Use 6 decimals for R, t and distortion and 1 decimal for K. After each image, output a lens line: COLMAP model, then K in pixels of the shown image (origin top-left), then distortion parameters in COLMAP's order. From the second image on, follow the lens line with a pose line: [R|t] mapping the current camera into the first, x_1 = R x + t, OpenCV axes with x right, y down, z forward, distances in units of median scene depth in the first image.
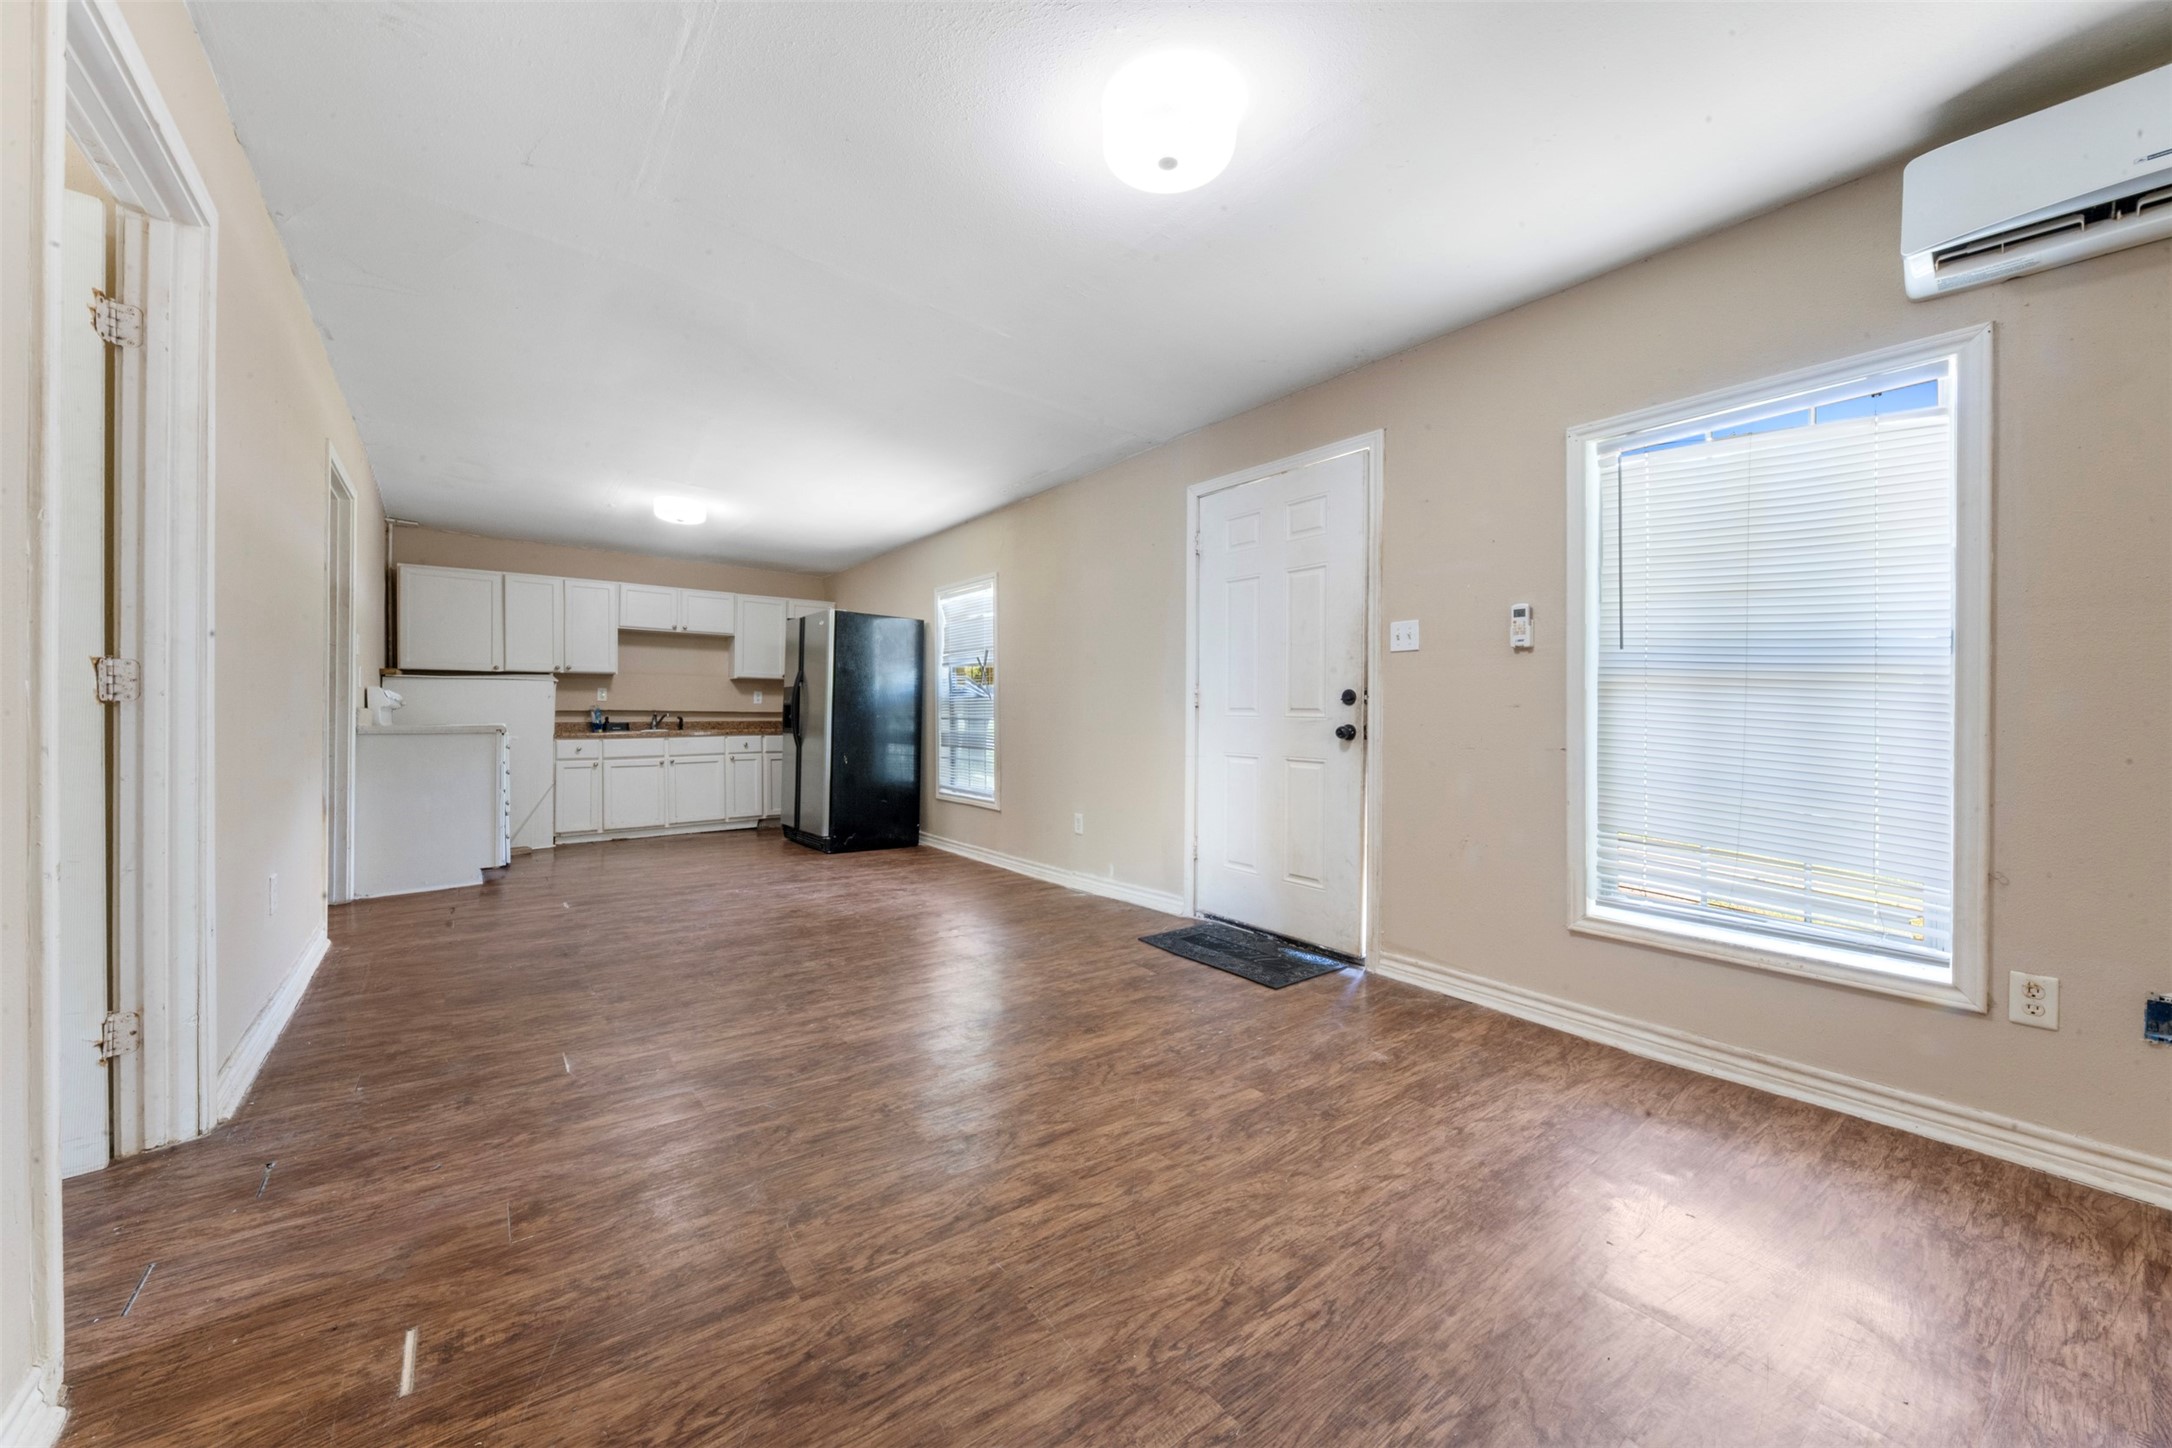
lens RADIAL K [[786.1, 0, 1036.2], [0, 786.1, 713.0], [0, 0, 1]] dist [0.002621, -0.003001]
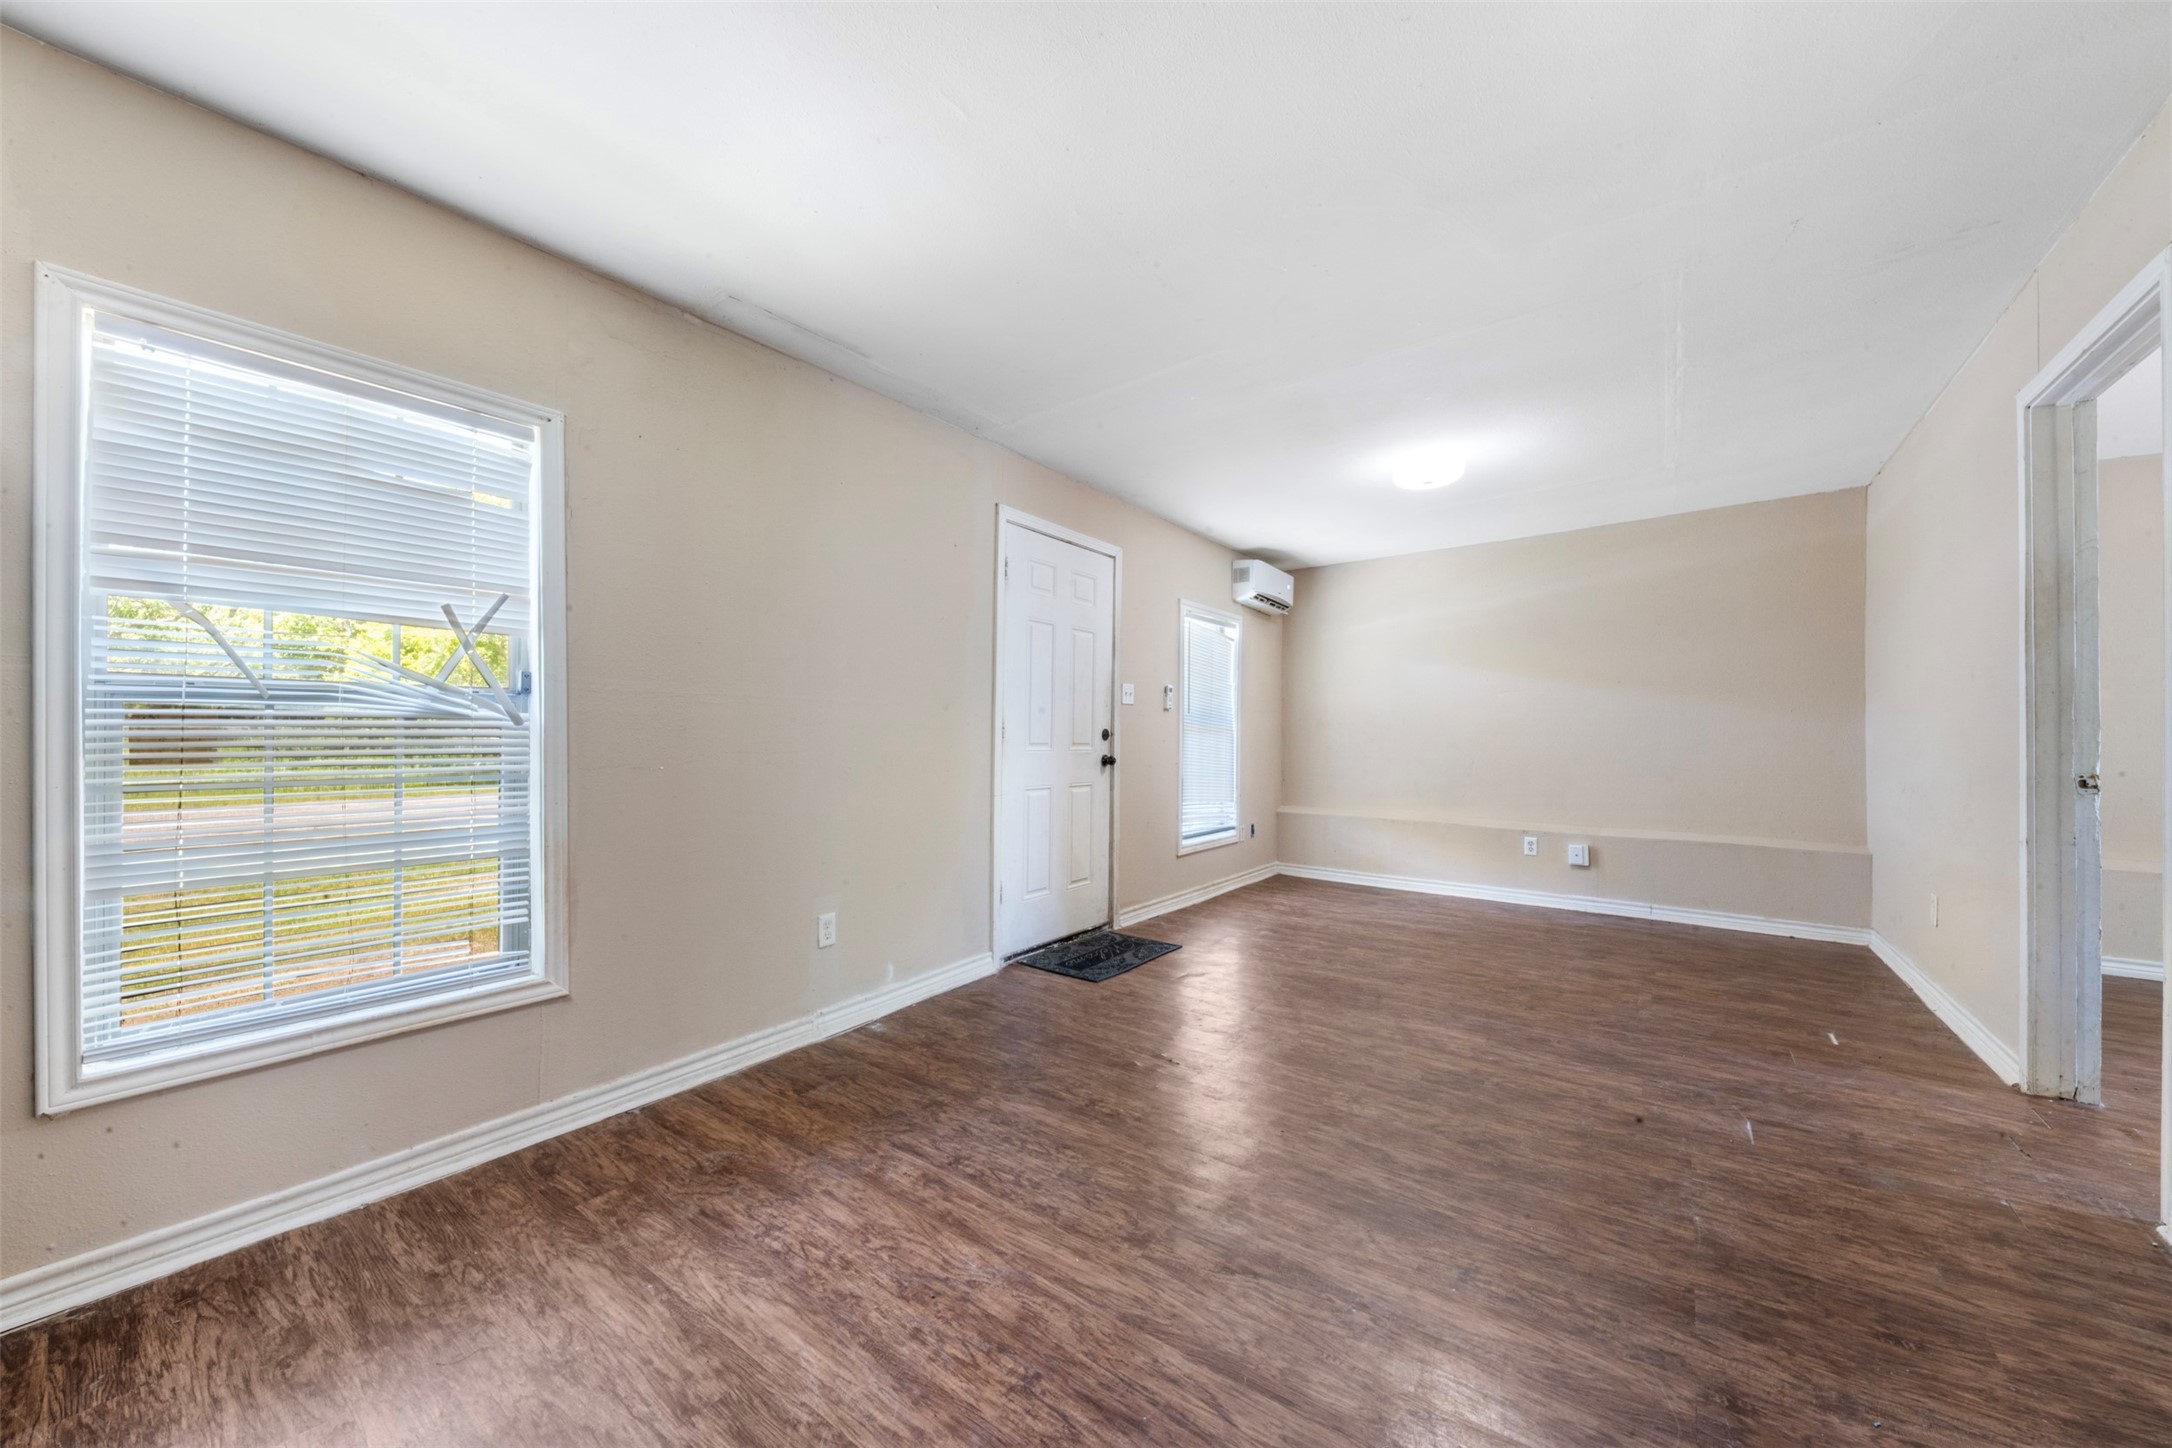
lens RADIAL K [[786.1, 0, 1096.2], [0, 786.1, 726.7], [0, 0, 1]] dist [0.002621, -0.003001]
pose [[-0.314815, -0.001705, 0.949152, -1.656323], [-0.010312, 0.999946, -0.001624, -0.058387], [-0.949097, -0.010299, -0.314815, 2.723590]]
